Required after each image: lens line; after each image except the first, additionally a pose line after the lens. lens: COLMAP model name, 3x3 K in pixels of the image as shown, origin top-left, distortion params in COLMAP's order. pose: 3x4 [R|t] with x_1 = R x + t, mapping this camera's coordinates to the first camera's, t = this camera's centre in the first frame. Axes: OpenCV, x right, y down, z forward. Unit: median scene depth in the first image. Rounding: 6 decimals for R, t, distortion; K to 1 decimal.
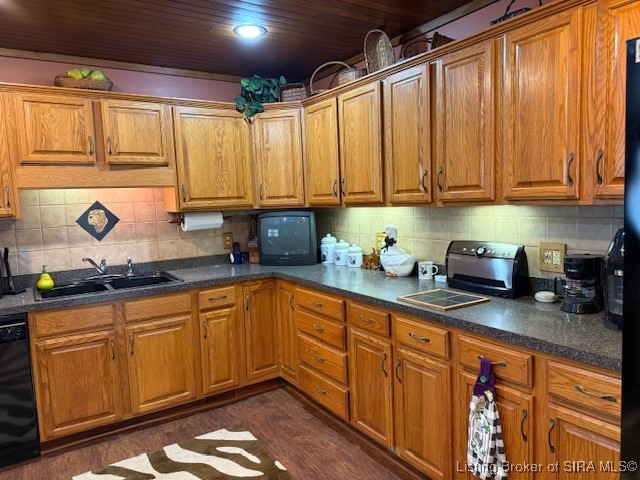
lens RADIAL K [[454.5, 0, 328.6], [0, 454.5, 241.2], [0, 0, 1]] dist [0.076340, -0.091742]
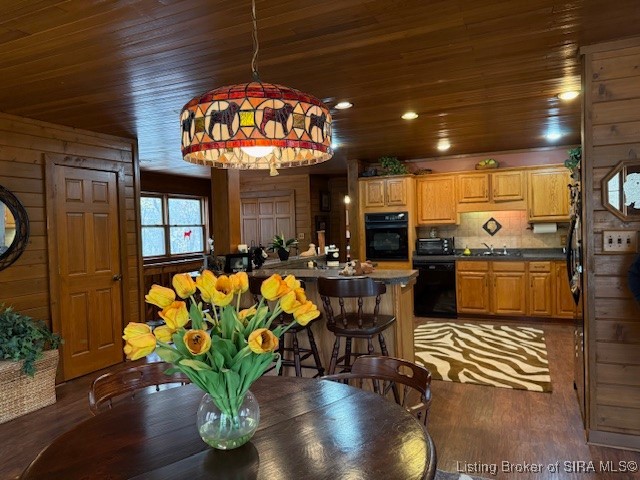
lens RADIAL K [[444.6, 0, 320.0], [0, 444.6, 240.0], [0, 0, 1]] dist [0.233908, -0.466019]
pose [[0.561119, 0.043909, -0.826570, 0.836881], [-0.072349, 0.997372, 0.003869, 0.069610], [0.824567, 0.057631, 0.562821, -0.877947]]
